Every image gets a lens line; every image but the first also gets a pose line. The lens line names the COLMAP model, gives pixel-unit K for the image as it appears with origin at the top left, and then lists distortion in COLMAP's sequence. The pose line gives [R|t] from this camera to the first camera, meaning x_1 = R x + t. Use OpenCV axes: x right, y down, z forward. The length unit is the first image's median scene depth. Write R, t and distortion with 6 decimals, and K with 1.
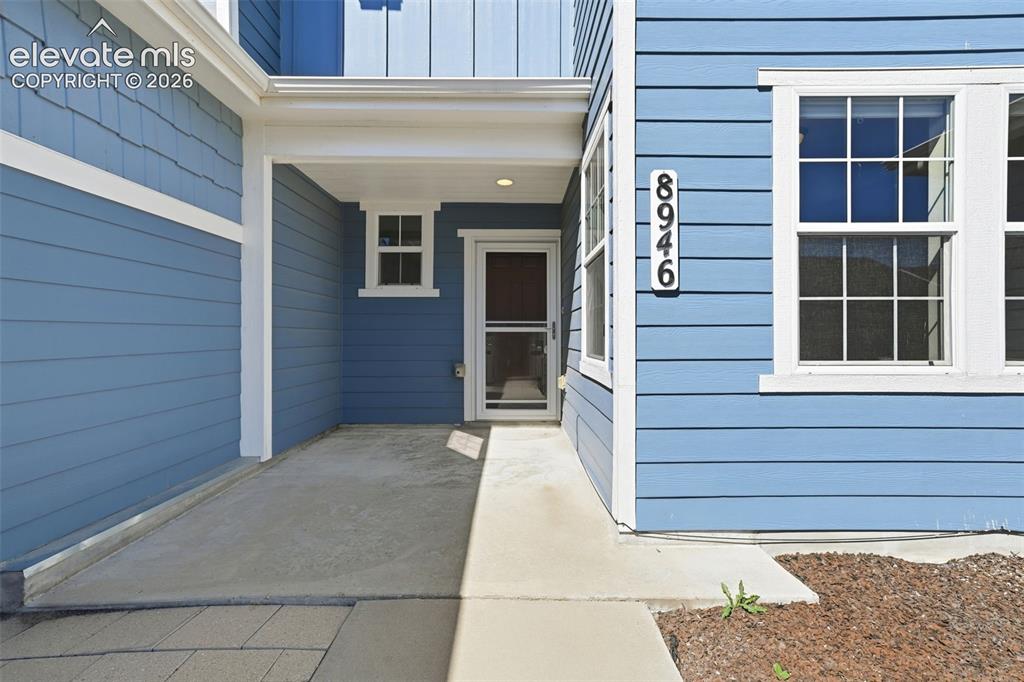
lens RADIAL K [[469.4, 0, 518.9], [0, 469.4, 333.8], [0, 0, 1]] dist [-0.015343, 0.022191]
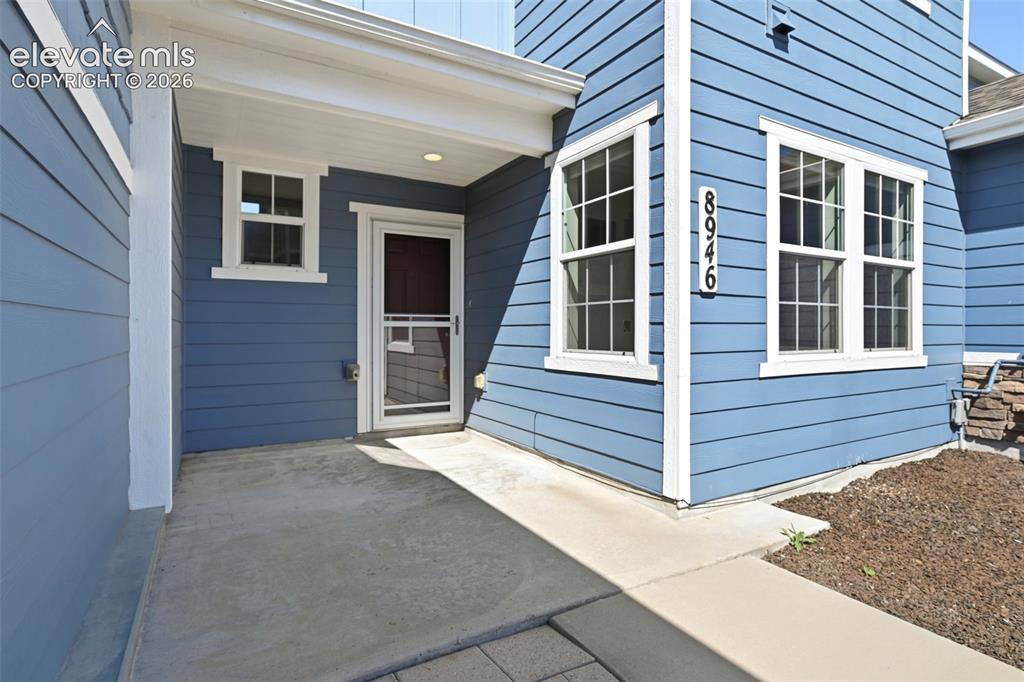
lens RADIAL K [[529.2, 0, 517.0], [0, 529.2, 332.8], [0, 0, 1]] dist [-0.020596, 0.018558]
pose [[0.869500, -0.002038, 0.493929, -0.719463], [-0.002688, 0.999957, 0.008859, -0.003558], [-0.493926, -0.009031, 0.869457, 0.100848]]
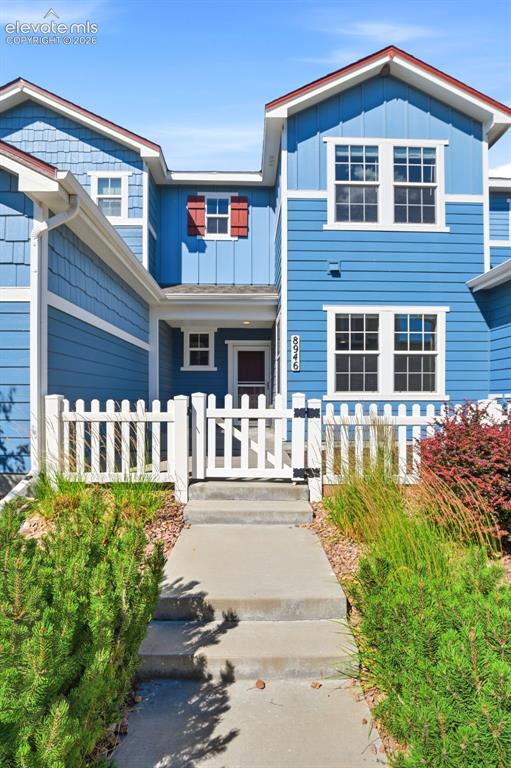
lens RADIAL K [[375.1, 0, 254.0], [0, 375.1, 401.7], [0, 0, 1]] dist [-0.020101, -0.000498]
pose [[0.999954, -0.000822, 0.009601, -0.021004], [0.000686, 0.999899, 0.014184, 0.095686], [-0.009611, -0.014176, 0.999853, -1.705003]]
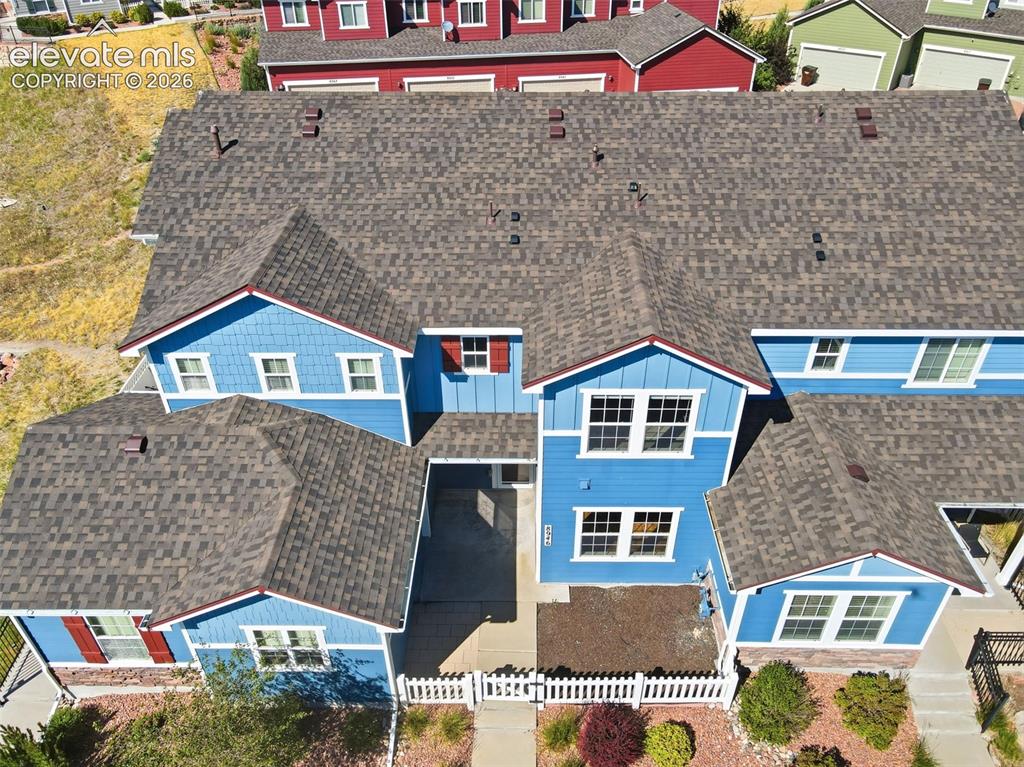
lens RADIAL K [[752.6, 0, 524.4], [0, 752.6, 388.0], [0, 0, 1]] dist [0.008793, 0.006460]
pose [[0.999878, 0.009545, -0.012347, 0.166900], [-0.000155, 0.797186, 0.603733, -5.097400], [0.015605, -0.603658, 0.797091, -3.389599]]
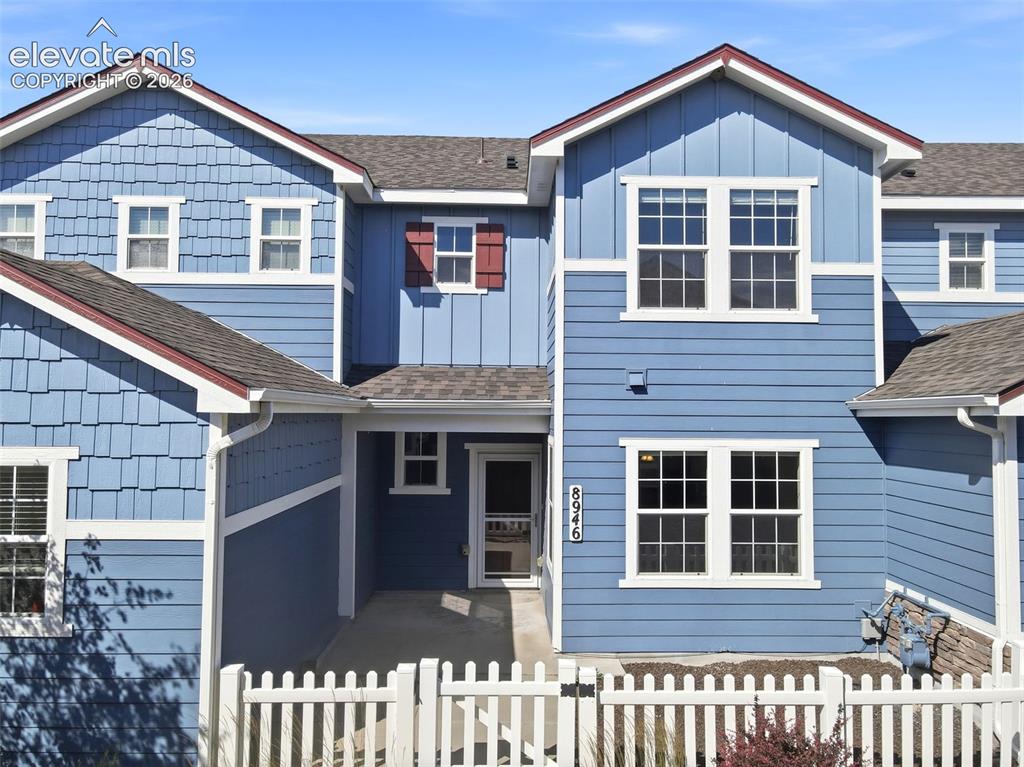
lens RADIAL K [[750.3, 0, 521.2], [0, 750.3, 388.6], [0, 0, 1]] dist [0.017310, -0.000468]
pose [[0.999905, 0.006750, 0.012002, 0.008599], [-0.006349, 0.999432, -0.033111, -0.666314], [-0.012219, 0.033032, 0.999380, -2.460324]]
